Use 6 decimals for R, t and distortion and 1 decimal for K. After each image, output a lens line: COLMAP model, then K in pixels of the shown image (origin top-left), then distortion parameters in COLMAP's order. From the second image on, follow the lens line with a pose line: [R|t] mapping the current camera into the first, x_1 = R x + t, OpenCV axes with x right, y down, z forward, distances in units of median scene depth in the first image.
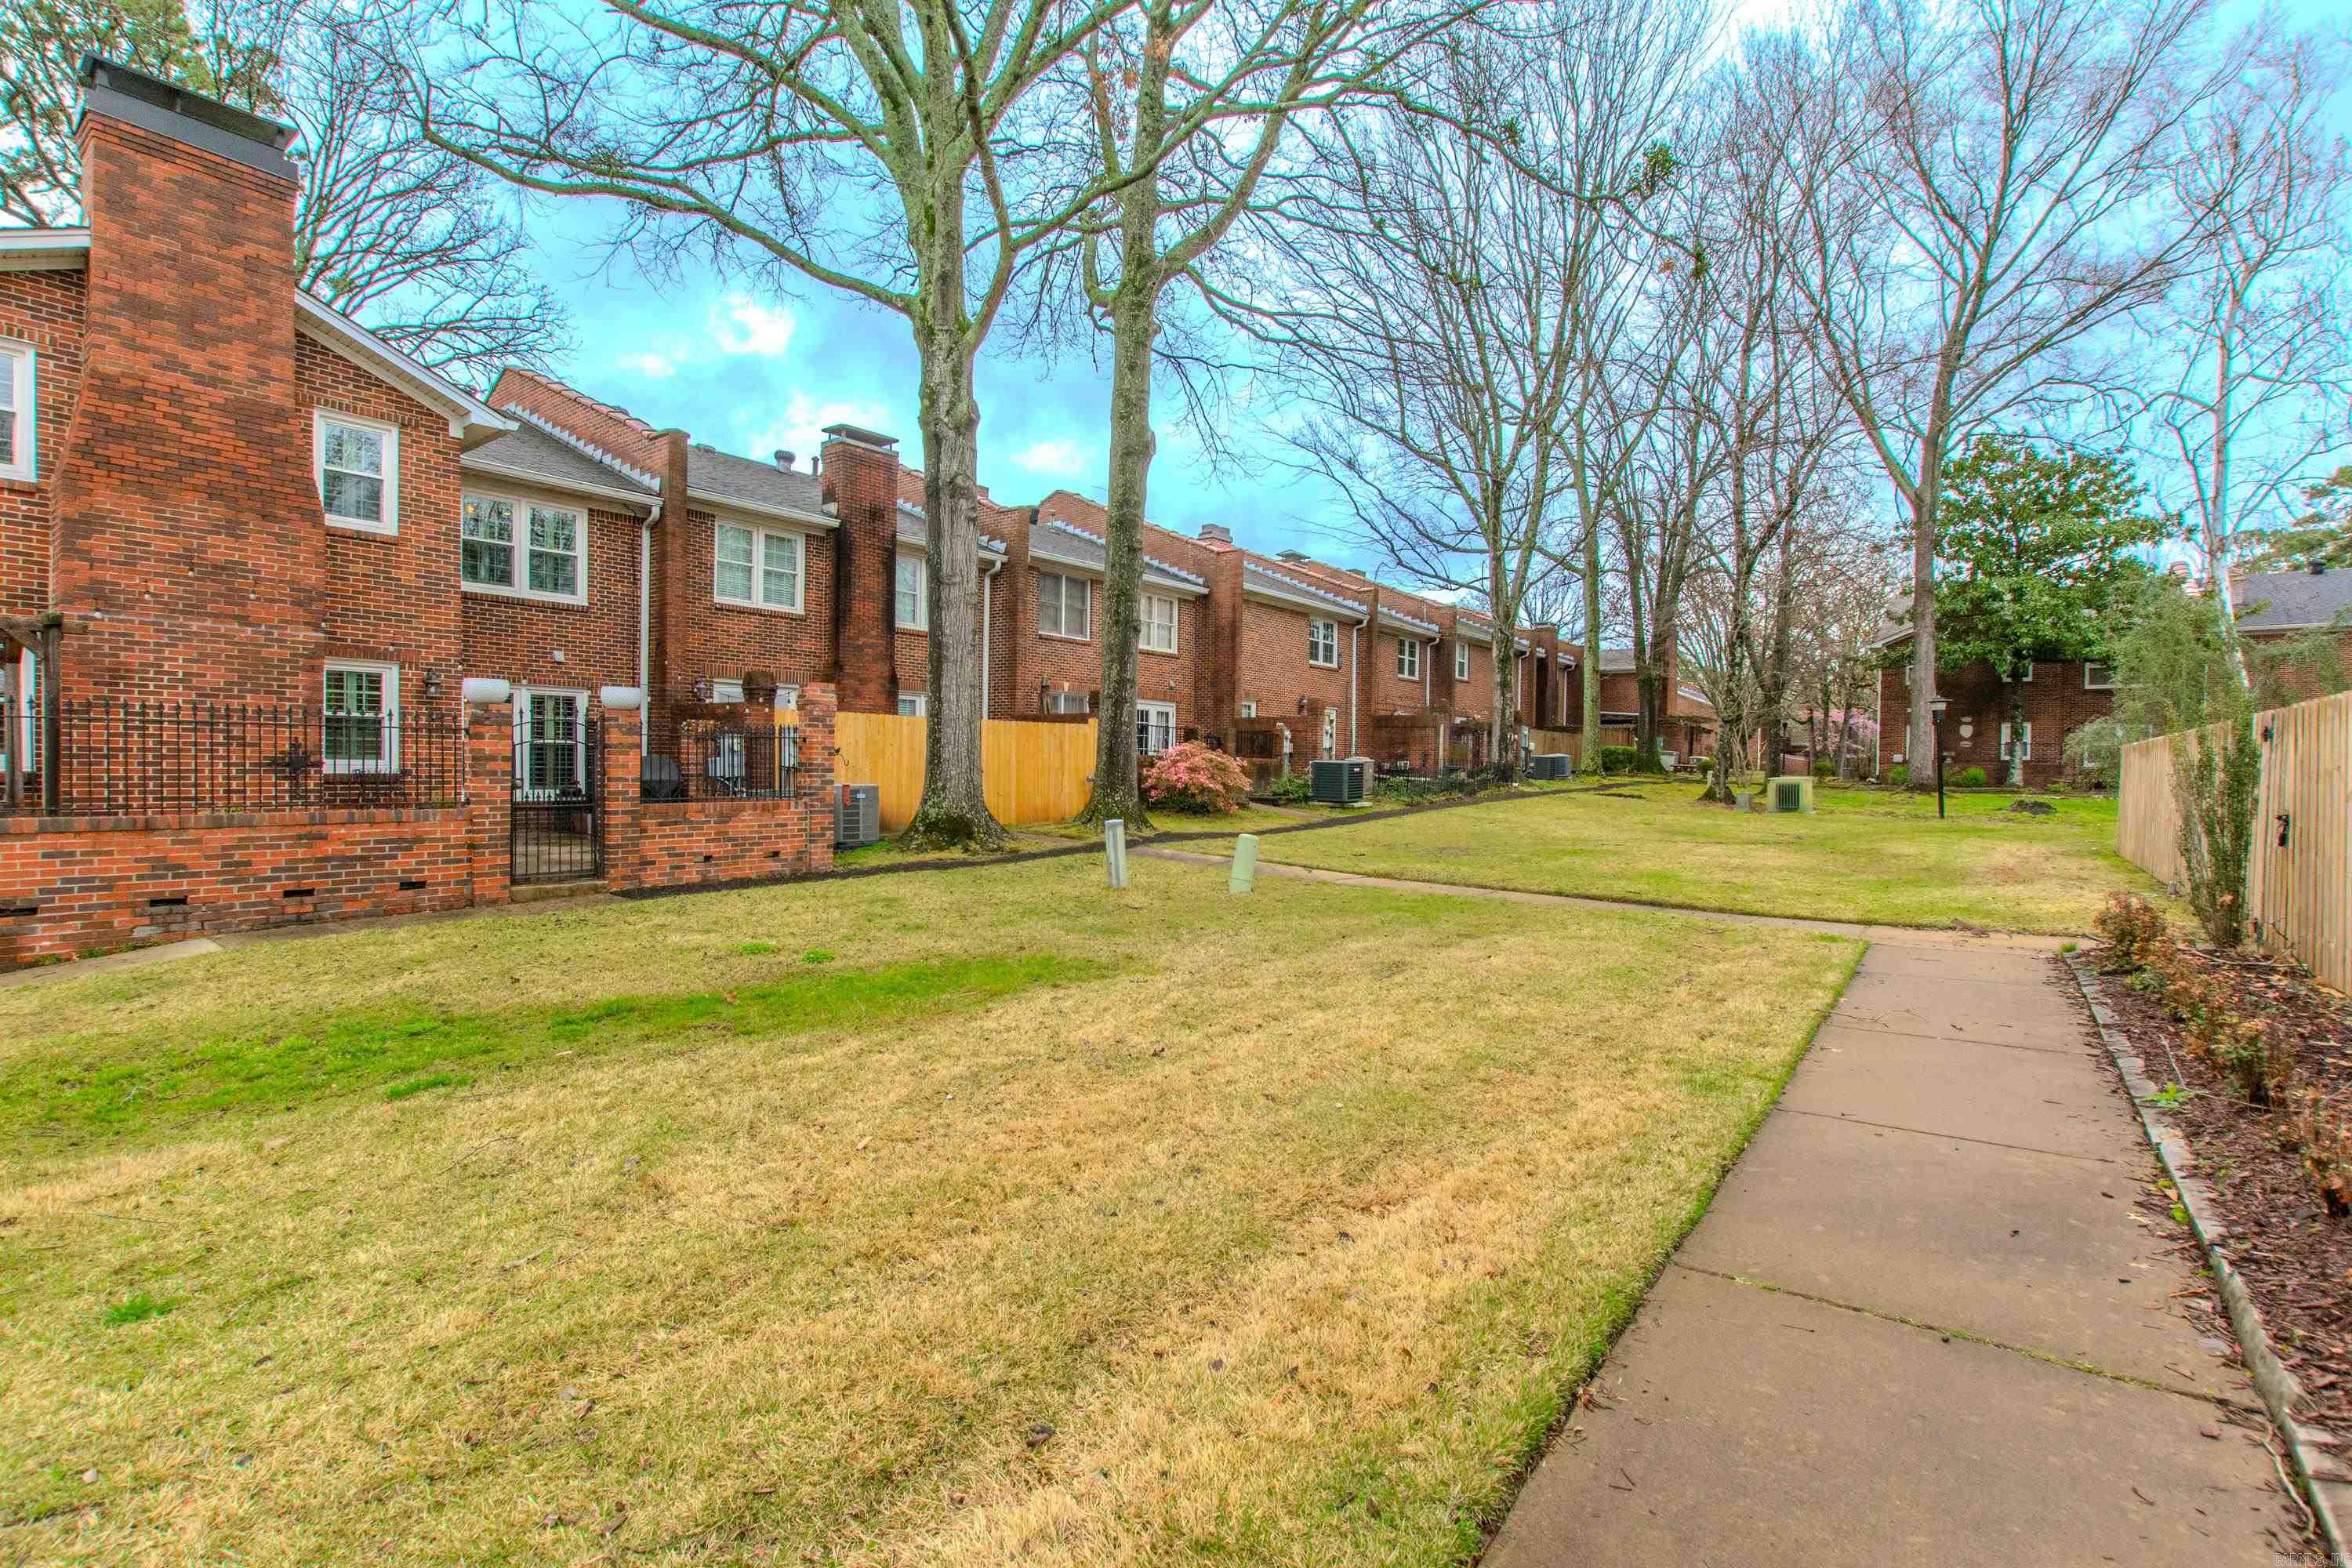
lens RADIAL K [[1035.7, 0, 1176.0], [0, 1035.7, 784.0], [0, 0, 1]] dist [0.016882, -0.004537]
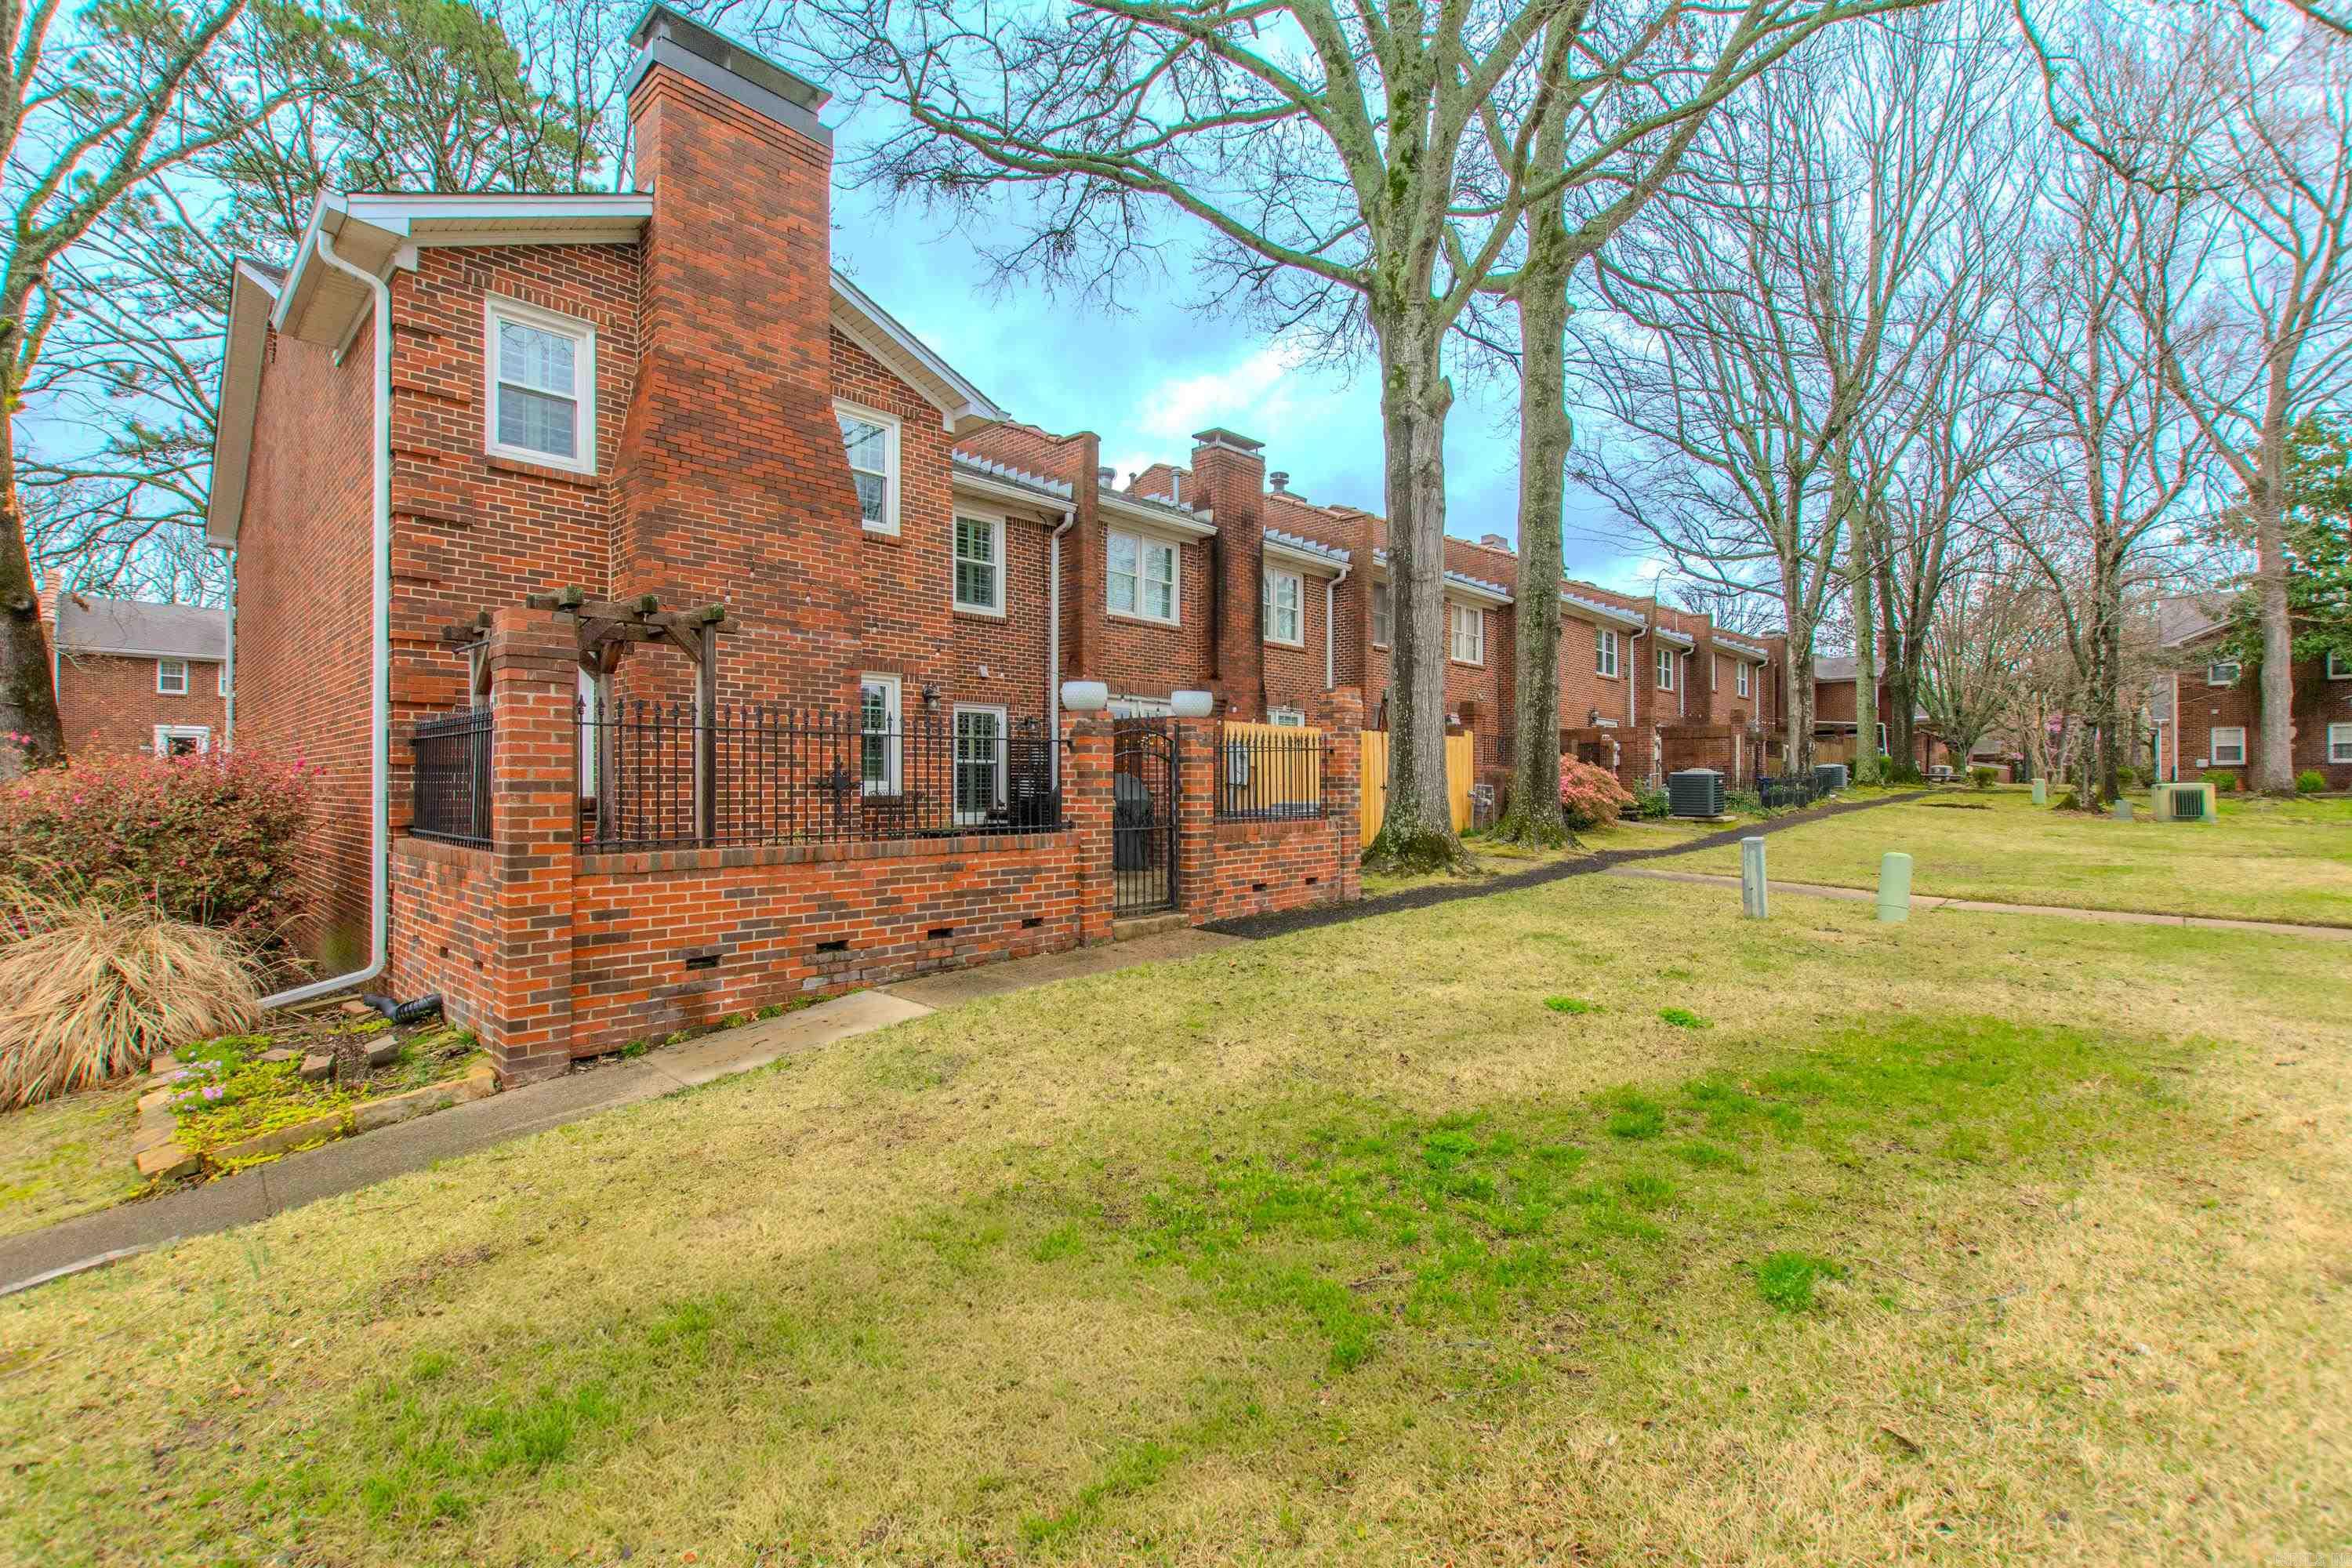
lens RADIAL K [[976.4, 0, 1210.3], [0, 976.4, 783.2], [0, 0, 1]] dist [0.011916, -0.000143]
pose [[0.998141, -0.014863, -0.059105, -0.361231], [0.013614, 0.999677, -0.021482, 0.000977], [0.059406, 0.020638, 0.998021, 0.136784]]
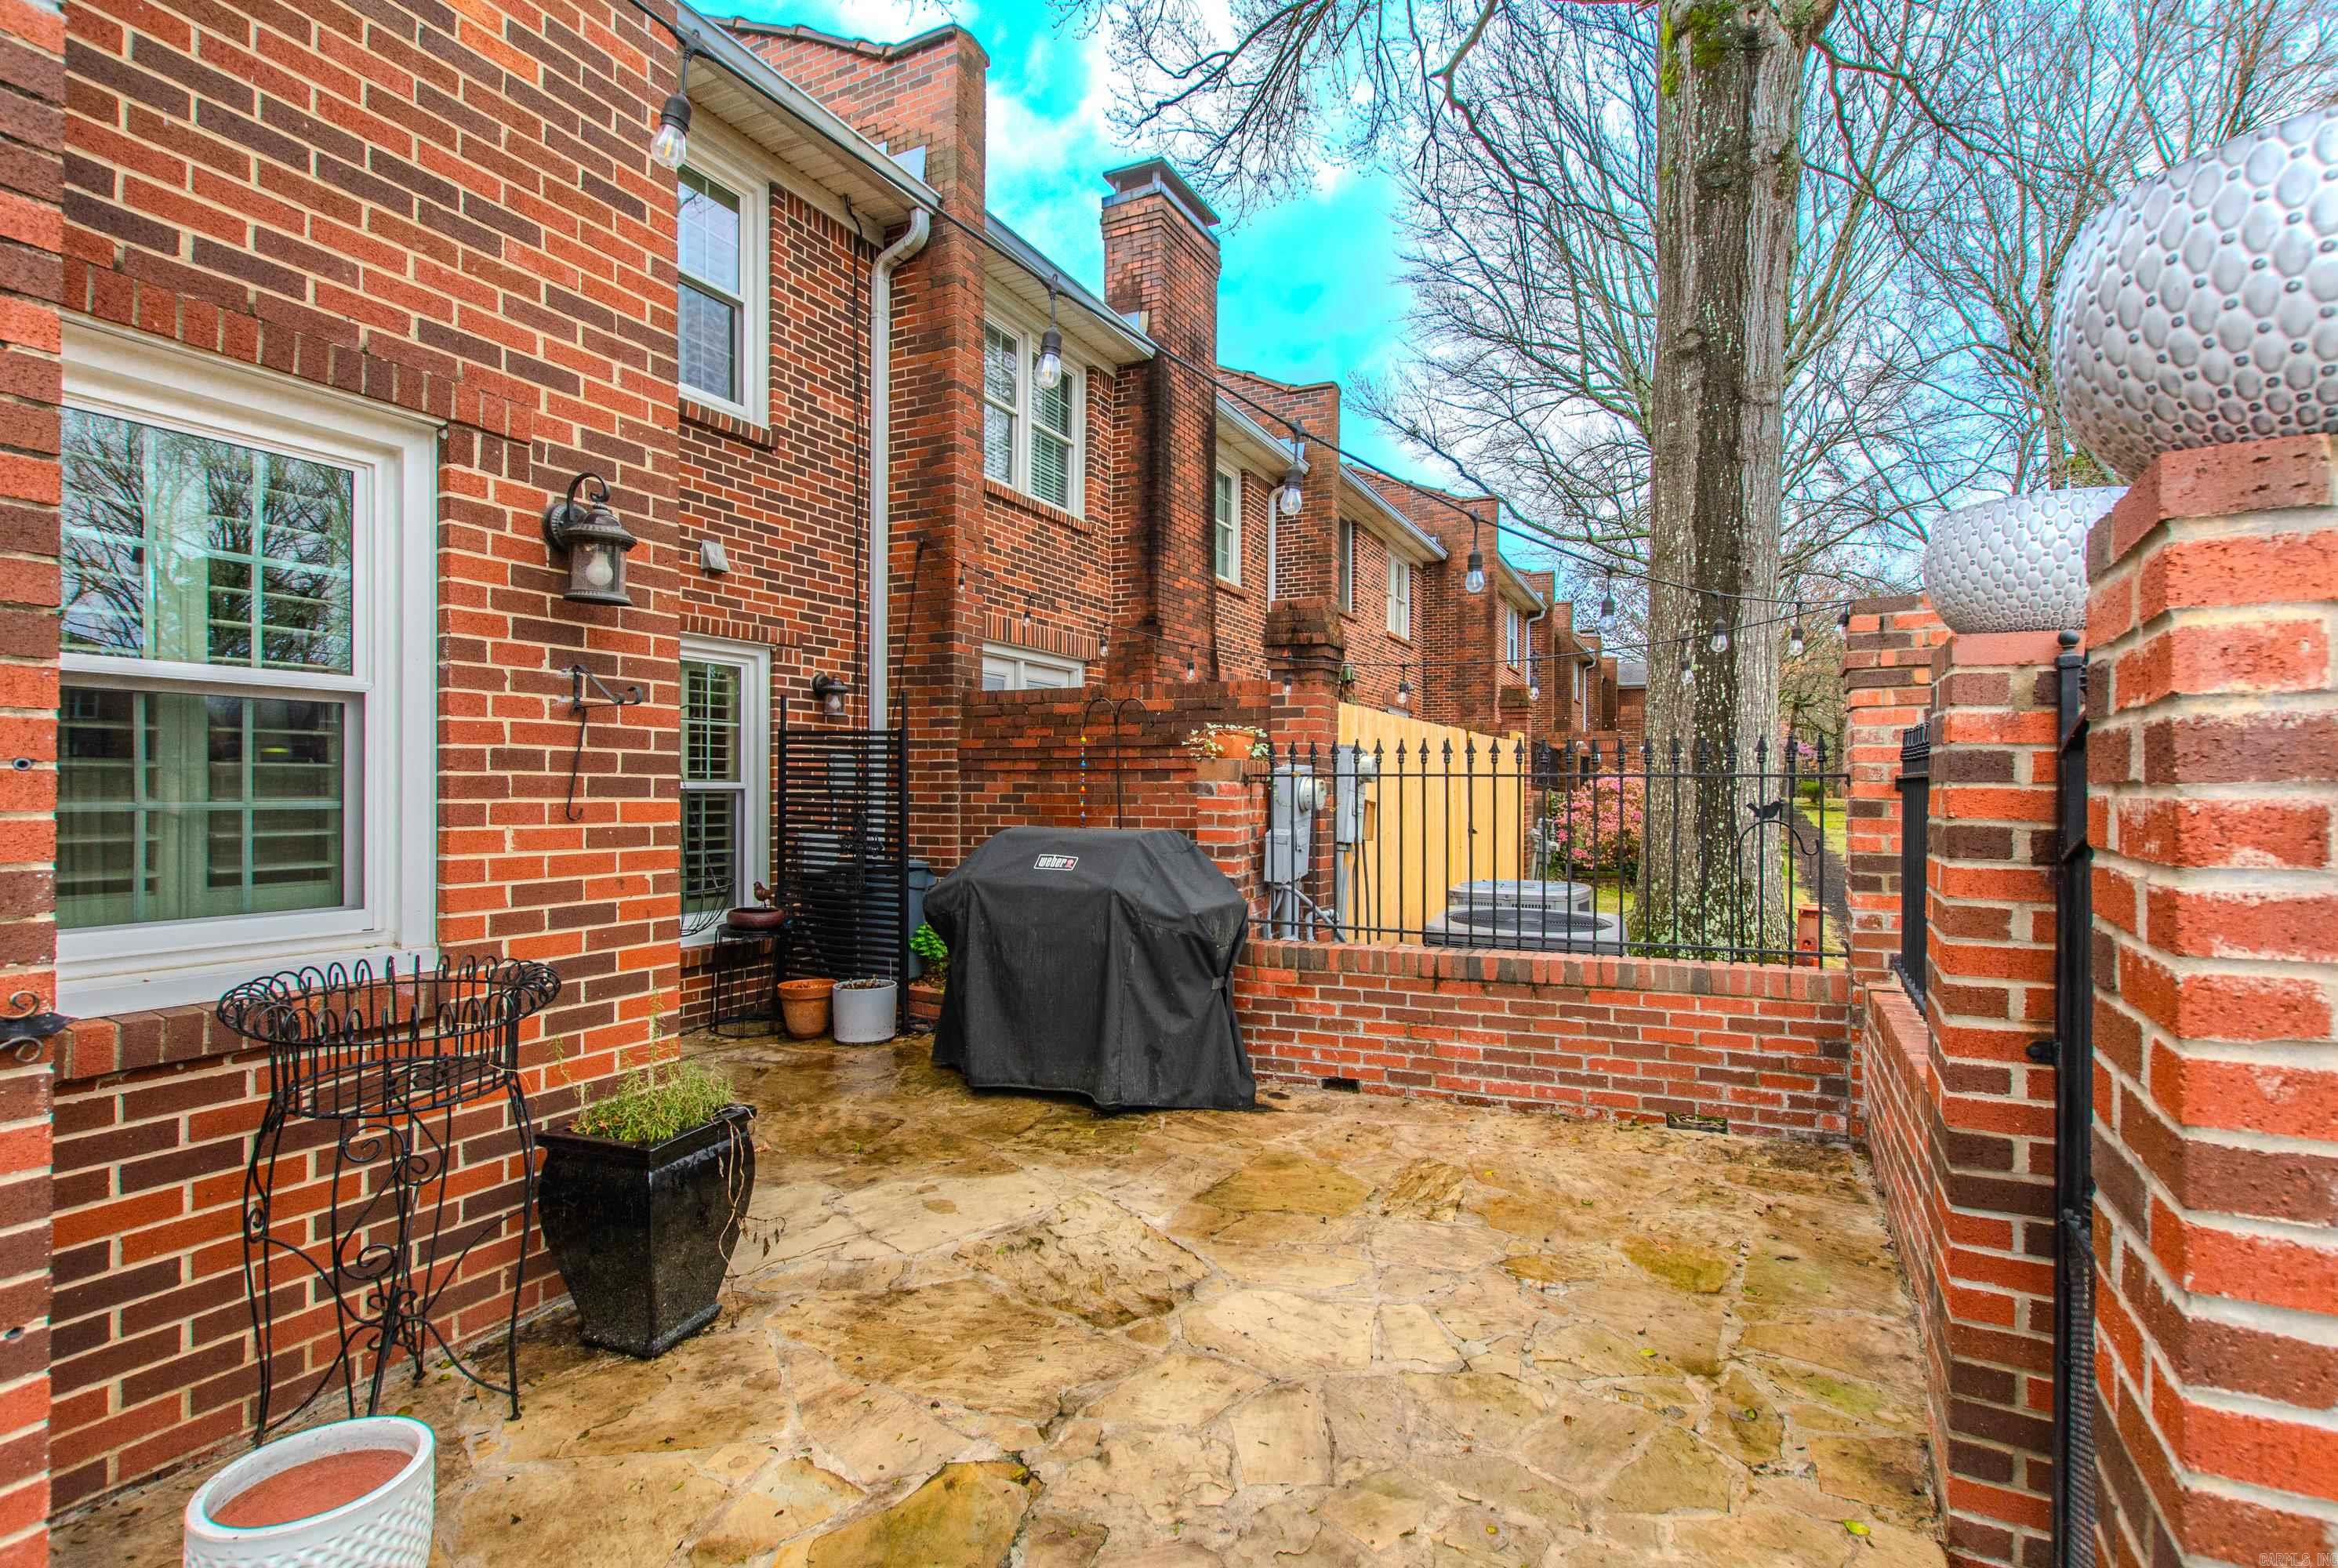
lens RADIAL K [[1017.2, 0, 1169.0], [0, 1017.2, 784.0], [0, 0, 1]] dist [0.026417, -0.004085]
pose [[0.976994, -0.009788, 0.213040, -0.552264], [0.014657, 0.999666, -0.021290, -0.033905], [-0.212761, 0.023922, 0.976811, 0.659058]]
